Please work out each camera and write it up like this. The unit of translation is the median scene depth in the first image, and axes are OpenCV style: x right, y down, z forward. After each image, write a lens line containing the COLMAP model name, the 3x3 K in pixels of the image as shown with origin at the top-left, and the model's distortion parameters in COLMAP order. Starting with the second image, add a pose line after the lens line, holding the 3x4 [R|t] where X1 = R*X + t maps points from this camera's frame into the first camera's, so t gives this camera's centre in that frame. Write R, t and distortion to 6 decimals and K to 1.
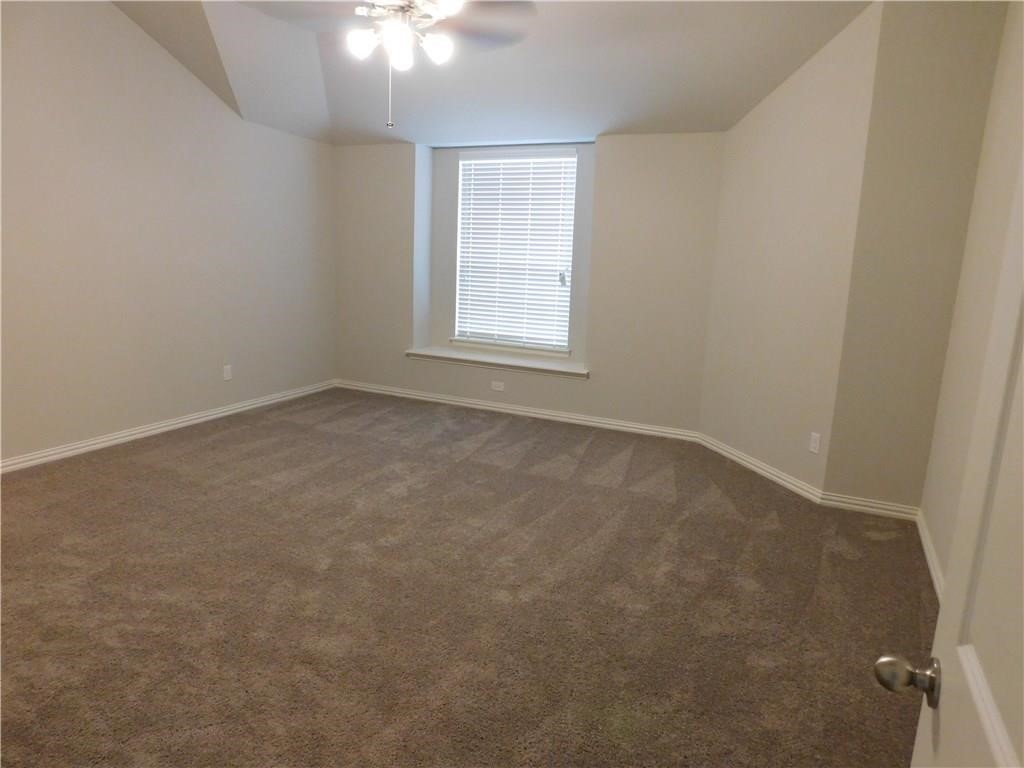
lens RADIAL K [[677.1, 0, 508.3], [0, 677.1, 385.6], [0, 0, 1]] dist [-0.070064, 0.055573]
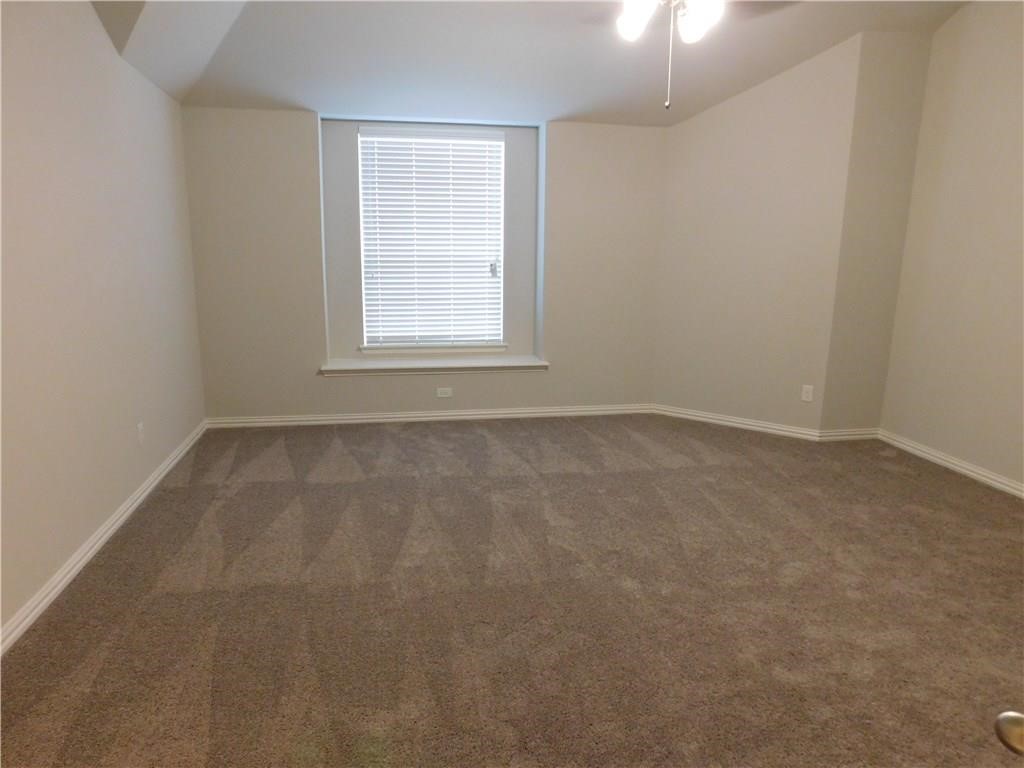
lens RADIAL K [[677.1, 0, 513.3], [0, 677.1, 388.3], [0, 0, 1]] dist [-0.070064, 0.055573]
pose [[0.802990, -0.152838, 0.576062, -0.470920], [0.134283, 0.988102, 0.074977, -0.061037], [-0.580668, 0.017150, 0.813960, 0.215609]]
